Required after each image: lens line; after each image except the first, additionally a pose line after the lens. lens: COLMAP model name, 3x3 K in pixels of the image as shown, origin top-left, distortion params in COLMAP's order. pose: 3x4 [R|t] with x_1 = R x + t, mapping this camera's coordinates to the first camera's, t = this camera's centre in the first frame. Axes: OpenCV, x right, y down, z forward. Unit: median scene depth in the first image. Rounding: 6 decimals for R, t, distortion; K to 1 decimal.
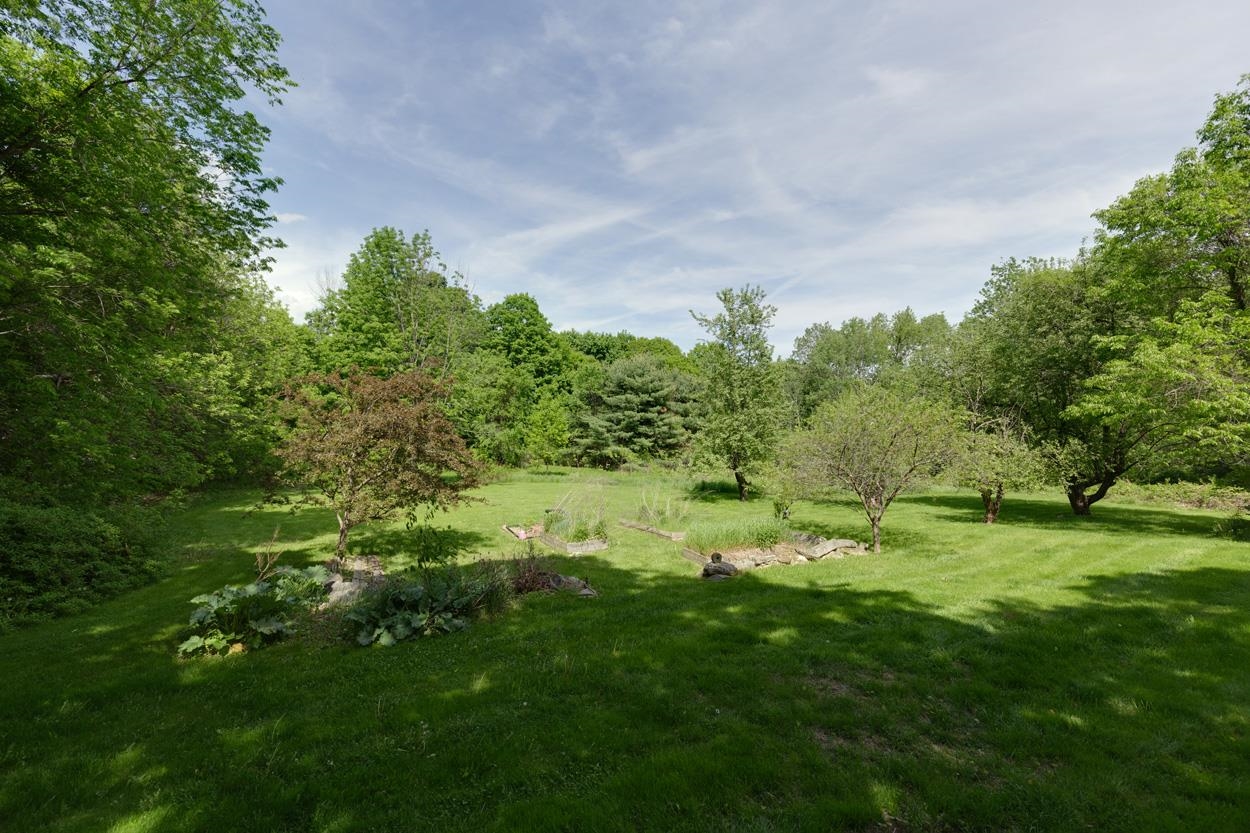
lens RADIAL K [[566.5, 0, 629.0], [0, 566.5, 413.2], [0, 0, 1]] dist [-0.000513, -0.000062]
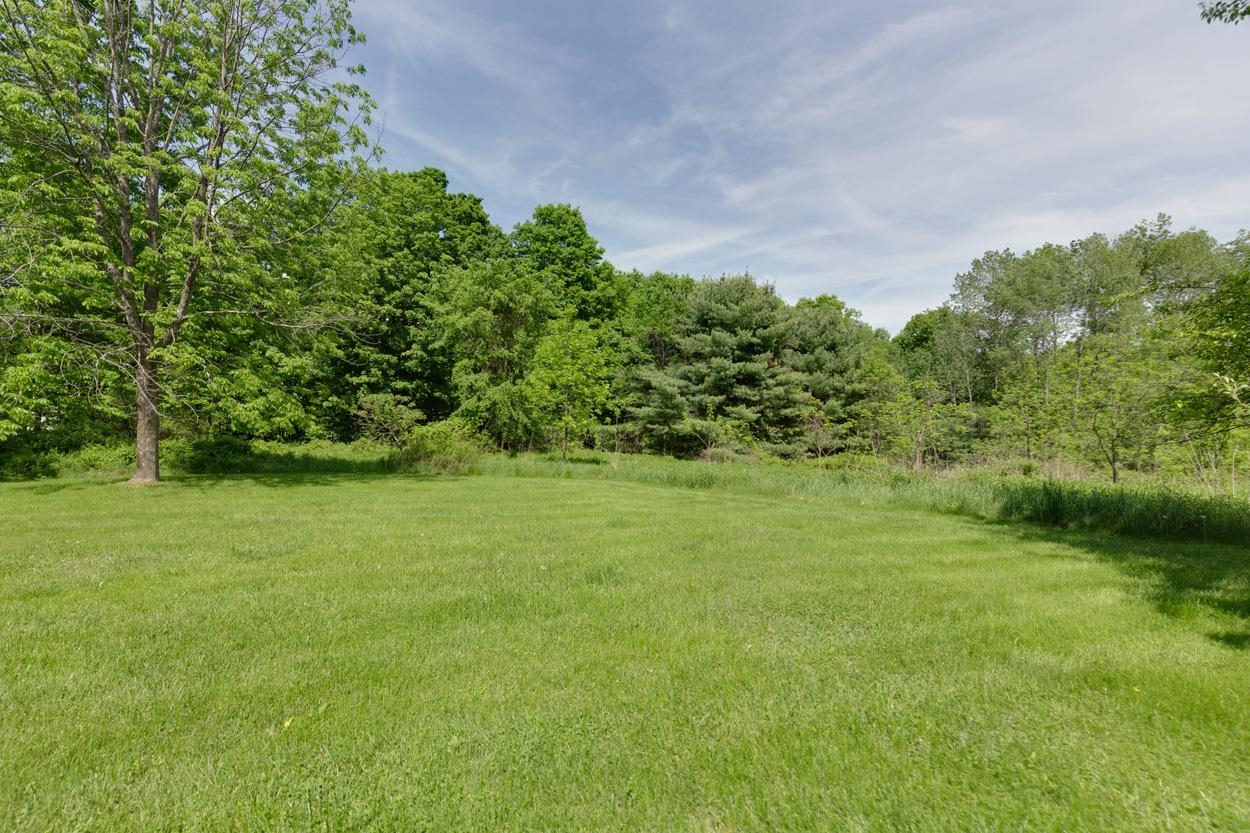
lens RADIAL K [[566.5, 0, 629.0], [0, 566.5, 413.2], [0, 0, 1]] dist [-0.000513, -0.000062]
pose [[0.991061, 0.006444, -0.133253, -0.012876], [-0.004793, 0.999908, 0.012708, 0.044153], [0.133322, -0.011956, 0.991001, 0.393471]]
